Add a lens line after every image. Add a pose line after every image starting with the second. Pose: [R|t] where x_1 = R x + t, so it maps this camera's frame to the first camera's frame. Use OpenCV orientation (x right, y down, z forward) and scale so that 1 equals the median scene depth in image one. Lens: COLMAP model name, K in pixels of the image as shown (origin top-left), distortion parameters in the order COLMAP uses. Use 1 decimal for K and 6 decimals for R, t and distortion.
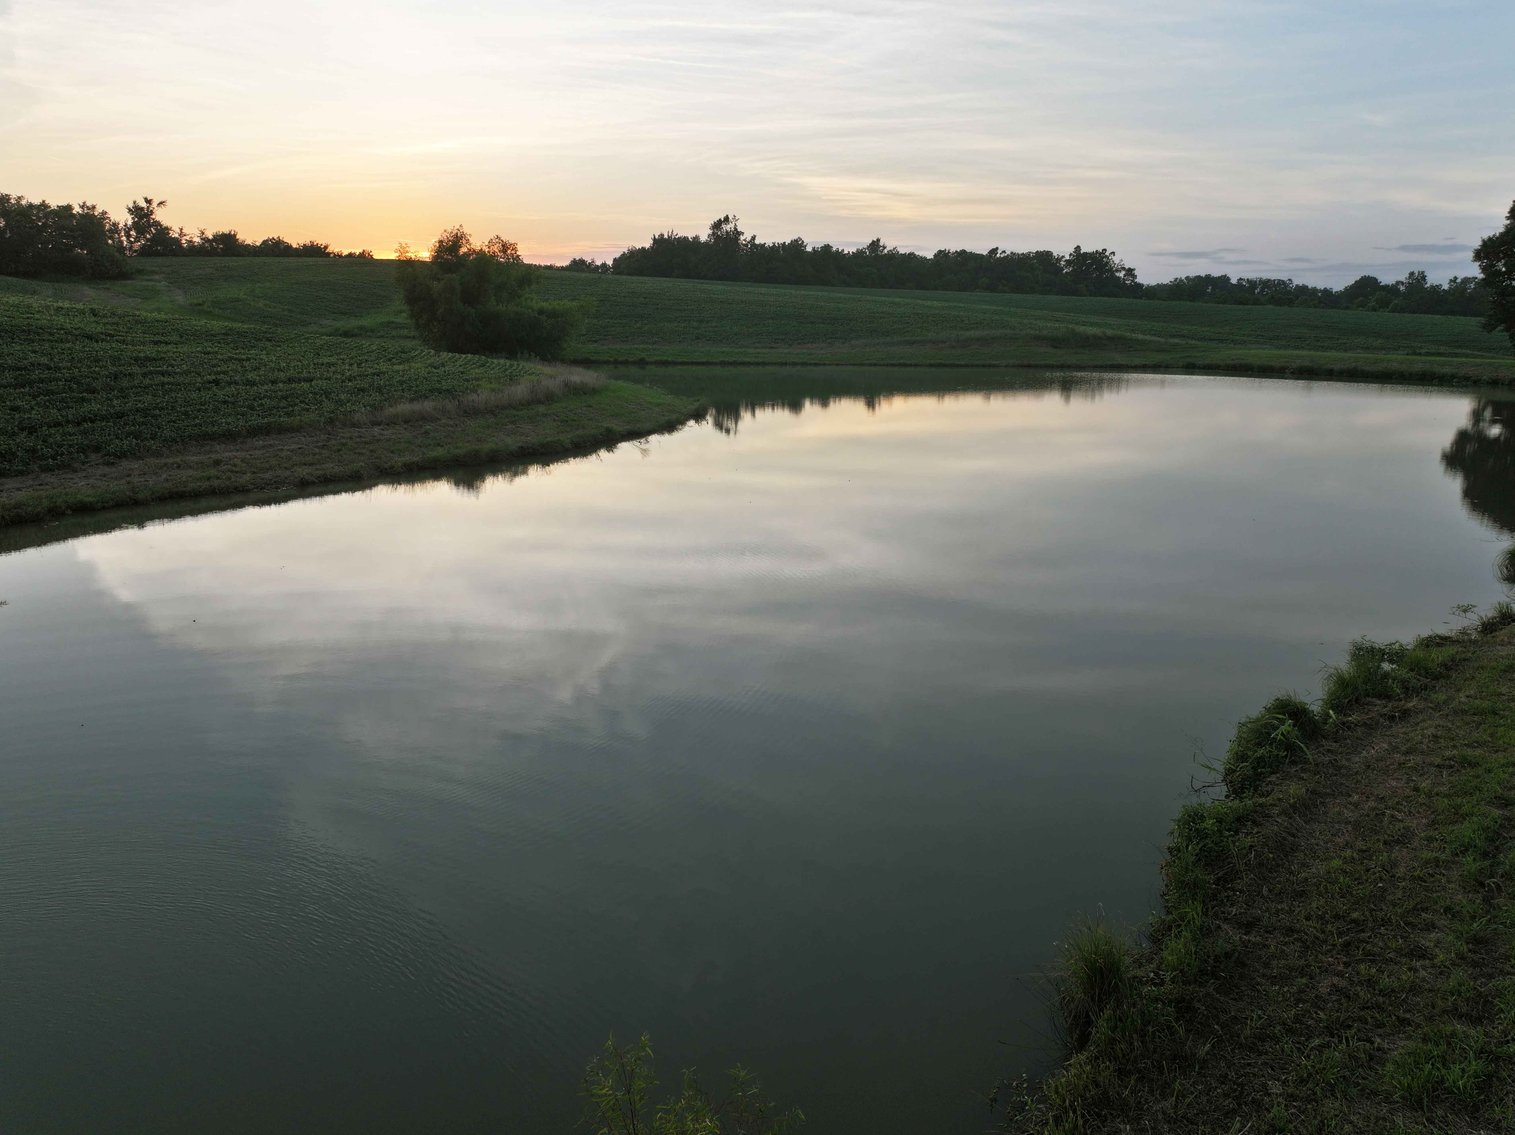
lens RADIAL K [[1062.3, 0, 763.5], [0, 1062.3, 563.5], [0, 0, 1]] dist [-0.010066, 0.029228]
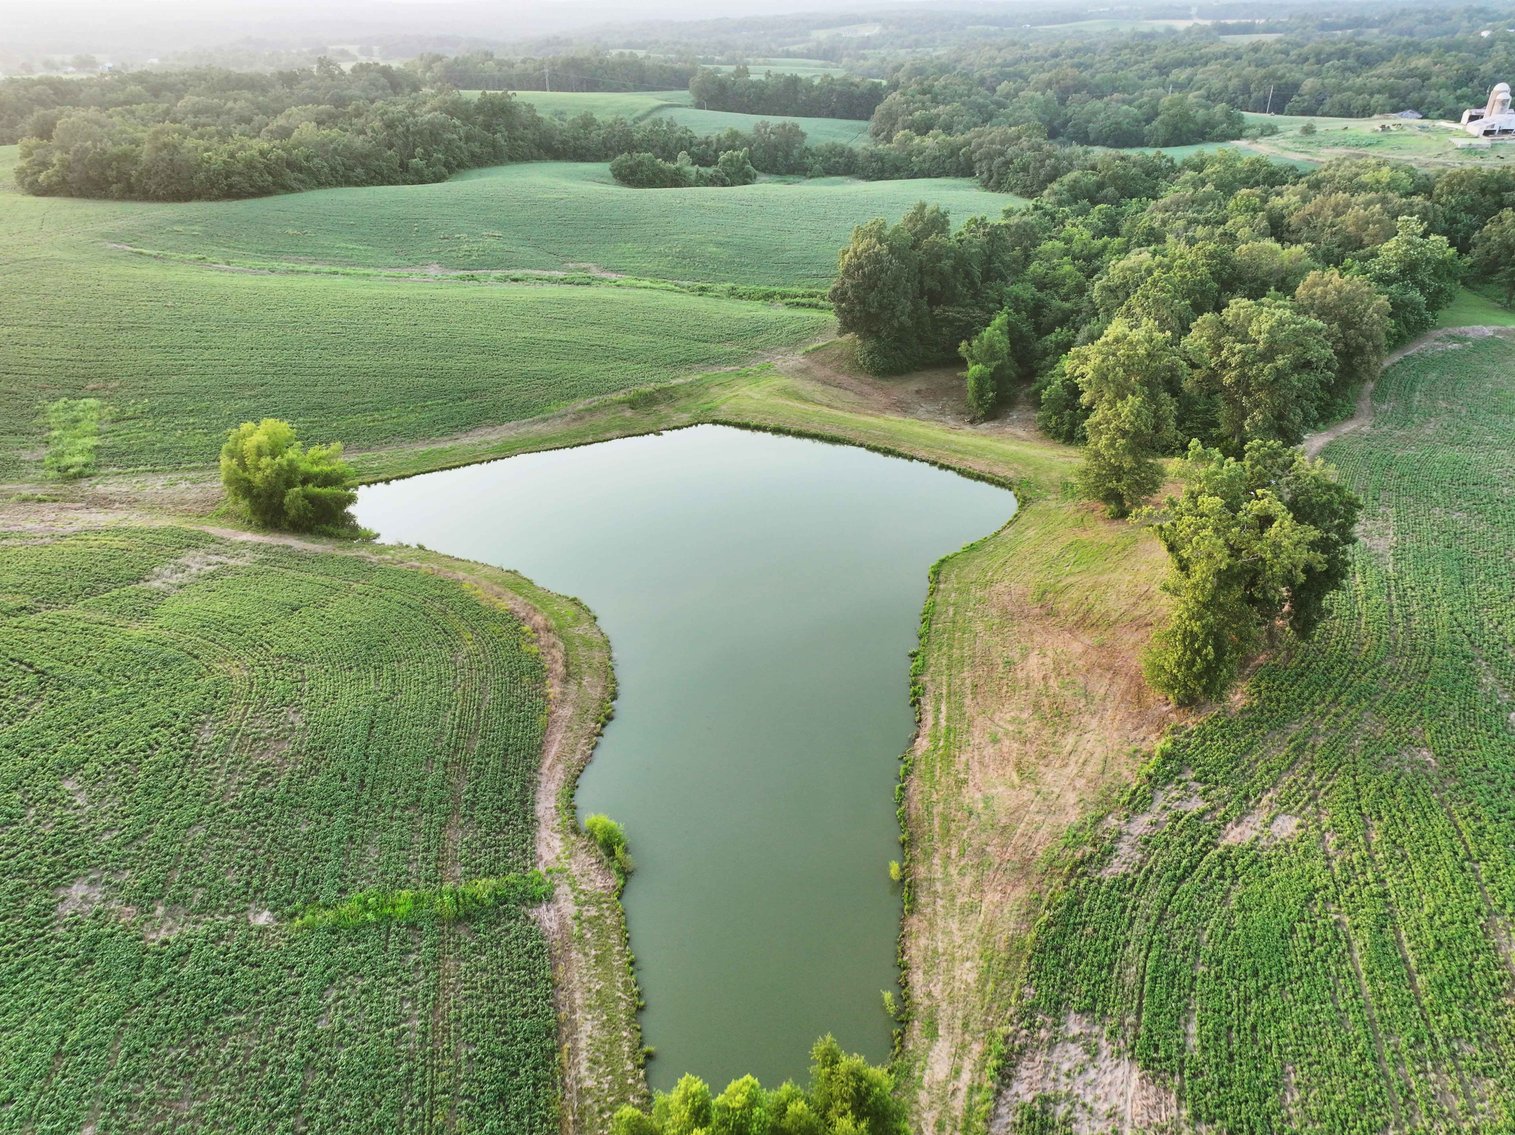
lens RADIAL K [[1062.3, 0, 763.5], [0, 1062.3, 563.5], [0, 0, 1]] dist [-0.010066, 0.029228]
pose [[0.838869, -0.267445, 0.474102, -0.391070], [0.138522, 0.947188, 0.289218, -0.418086], [-0.526413, -0.176943, 0.831613, -0.506011]]
